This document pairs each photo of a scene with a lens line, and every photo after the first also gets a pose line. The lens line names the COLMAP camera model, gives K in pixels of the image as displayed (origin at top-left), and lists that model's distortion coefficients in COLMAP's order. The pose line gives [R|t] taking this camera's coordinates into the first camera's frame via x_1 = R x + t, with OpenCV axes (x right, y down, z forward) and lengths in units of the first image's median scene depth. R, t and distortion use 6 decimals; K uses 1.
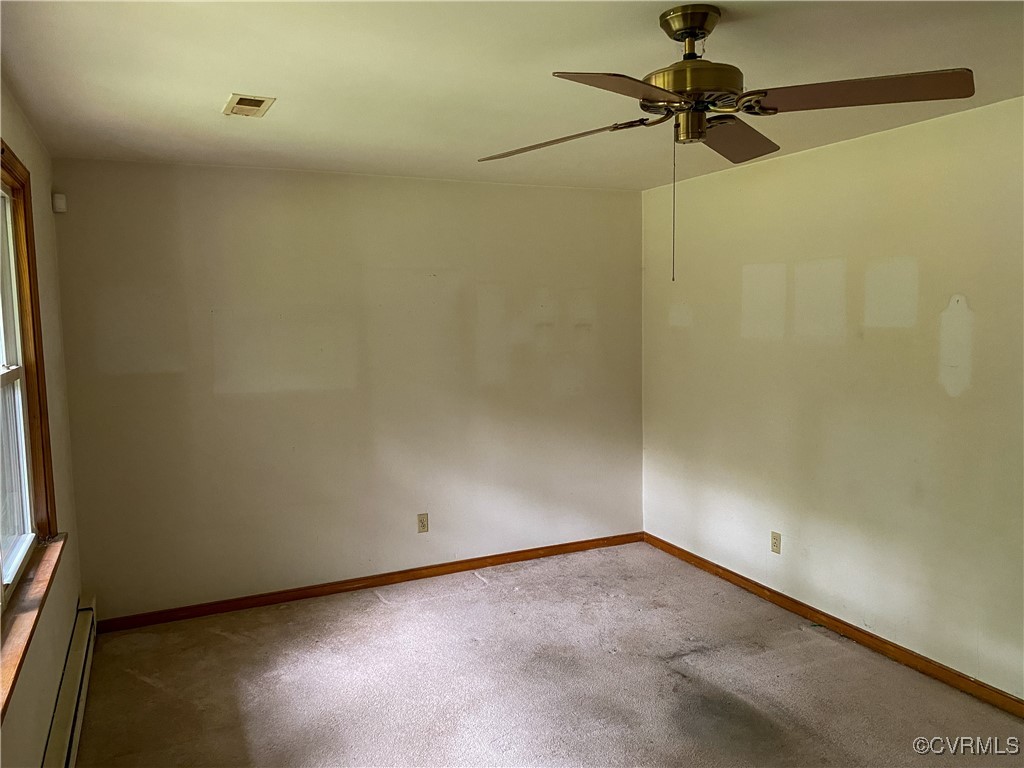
lens RADIAL K [[791.6, 0, 515.4], [0, 791.6, 385.1], [0, 0, 1]] dist [0.068214, -0.076863]
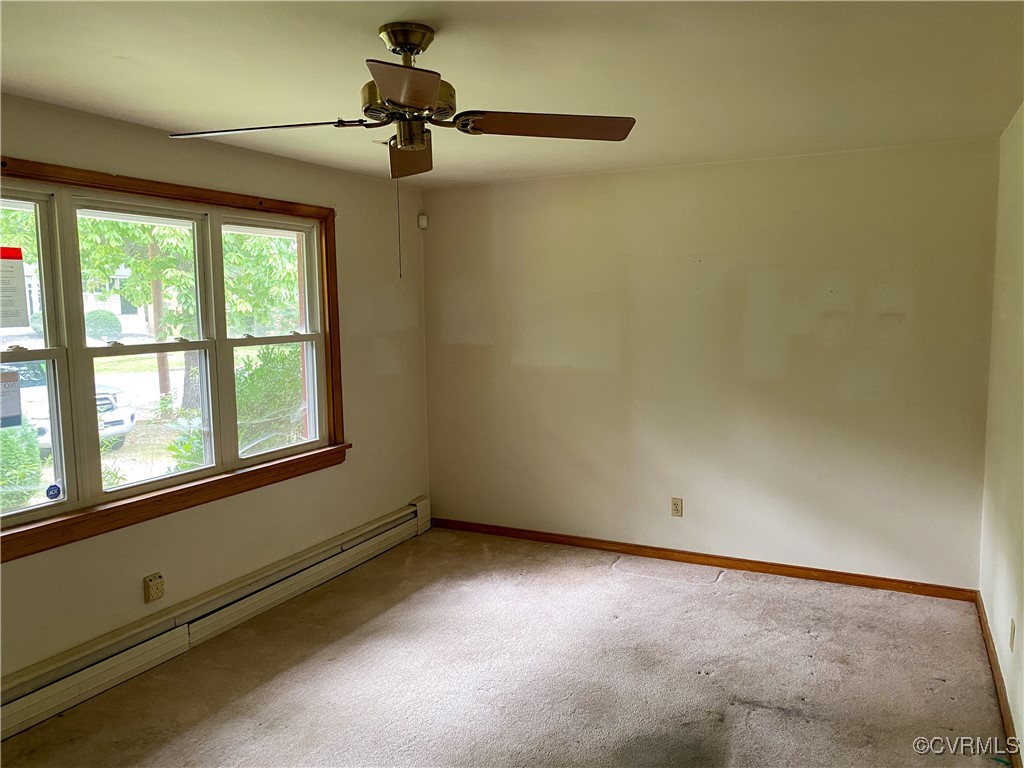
lens RADIAL K [[791.6, 0, 509.1], [0, 791.6, 384.3], [0, 0, 1]] dist [0.068214, -0.076863]
pose [[0.619745, 0.093106, -0.779261, 0.556687], [-0.074017, 0.995446, 0.060070, -0.029036], [0.781305, 0.020451, 0.623814, 0.205206]]
